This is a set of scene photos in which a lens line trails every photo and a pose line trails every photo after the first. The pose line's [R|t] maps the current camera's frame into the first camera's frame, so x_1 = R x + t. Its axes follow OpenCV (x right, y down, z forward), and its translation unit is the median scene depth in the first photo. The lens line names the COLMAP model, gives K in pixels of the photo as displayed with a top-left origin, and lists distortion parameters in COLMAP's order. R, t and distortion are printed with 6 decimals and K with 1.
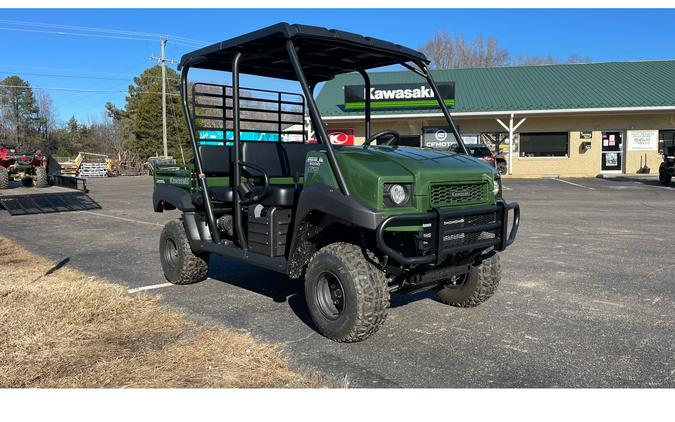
lens RADIAL K [[519.5, 0, 334.1], [0, 519.5, 209.5], [0, 0, 1]] dist [0.075635, -0.092624]
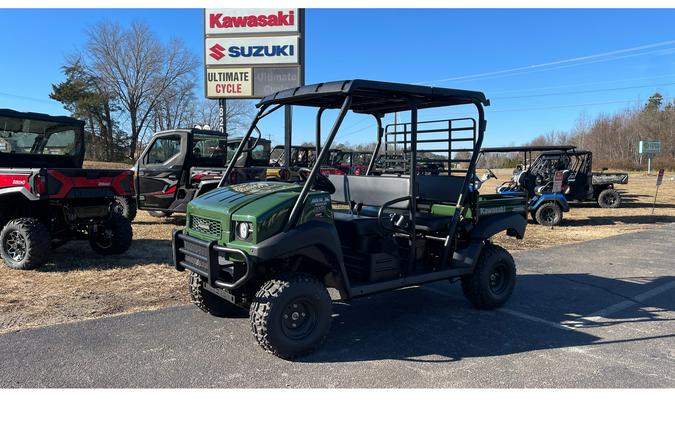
lens RADIAL K [[519.5, 0, 334.1], [0, 519.5, 209.5], [0, 0, 1]] dist [0.075635, -0.092624]
pose [[-0.102142, 0.088824, -0.990796, 0.947565], [-0.101300, 0.989899, 0.099187, -0.143483], [0.989599, 0.110499, -0.092113, 0.950289]]
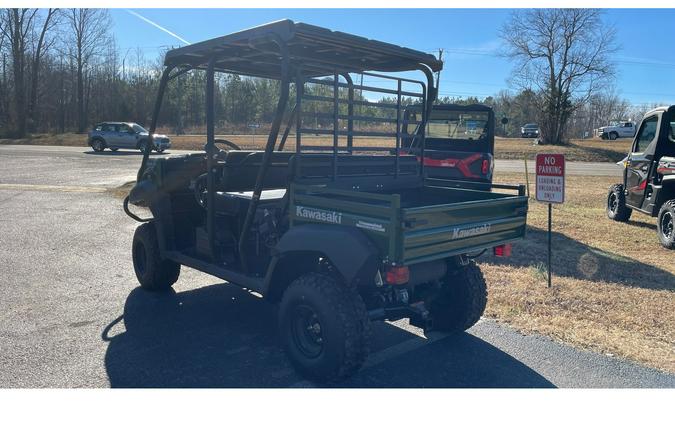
lens RADIAL K [[519.5, 0, 334.1], [0, 519.5, 209.5], [0, 0, 1]] dist [0.075635, -0.092624]
pose [[-0.998039, -0.026814, -0.056562, -0.055374], [-0.038840, 0.973899, 0.223634, -0.212033], [0.049089, 0.225392, -0.973031, 1.739587]]
